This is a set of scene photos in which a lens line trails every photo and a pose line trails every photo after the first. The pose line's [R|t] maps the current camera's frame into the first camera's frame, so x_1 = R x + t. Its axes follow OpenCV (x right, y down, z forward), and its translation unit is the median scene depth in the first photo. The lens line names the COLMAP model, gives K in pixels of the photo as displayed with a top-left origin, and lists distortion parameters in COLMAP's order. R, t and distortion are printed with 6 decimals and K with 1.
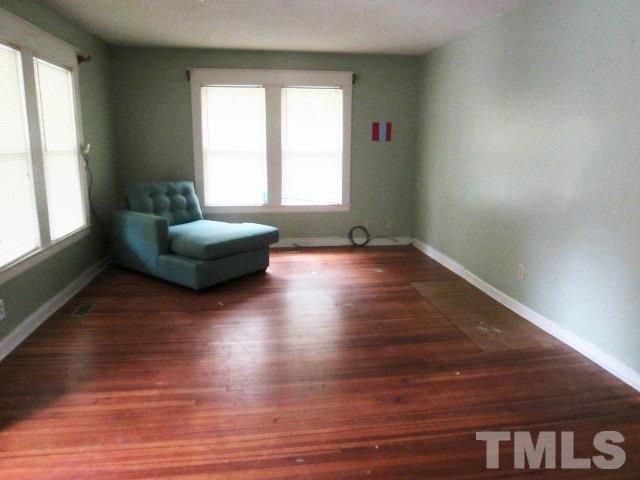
lens RADIAL K [[449.2, 0, 318.7], [0, 449.2, 251.6], [0, 0, 1]] dist [-0.003074, -0.001062]
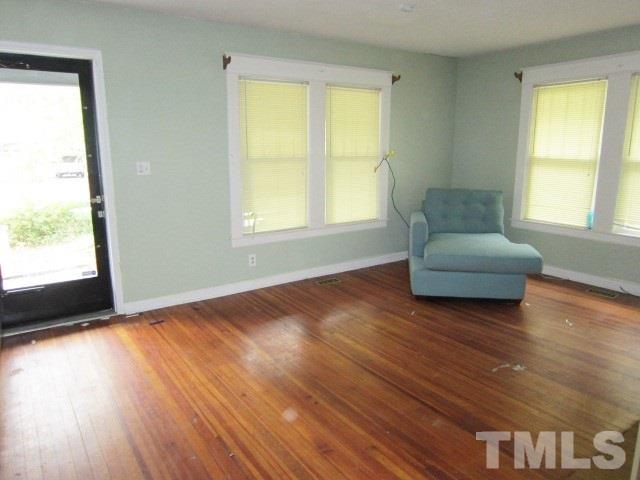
lens RADIAL K [[467.9, 0, 320.0], [0, 467.9, 240.0], [0, 0, 1]] dist [-0.009157, -0.000083]
pose [[0.437564, 0.167986, -0.883356, 0.856942], [-0.204814, 0.975190, 0.083997, -0.126819], [0.875550, 0.144170, 0.461114, 0.511087]]
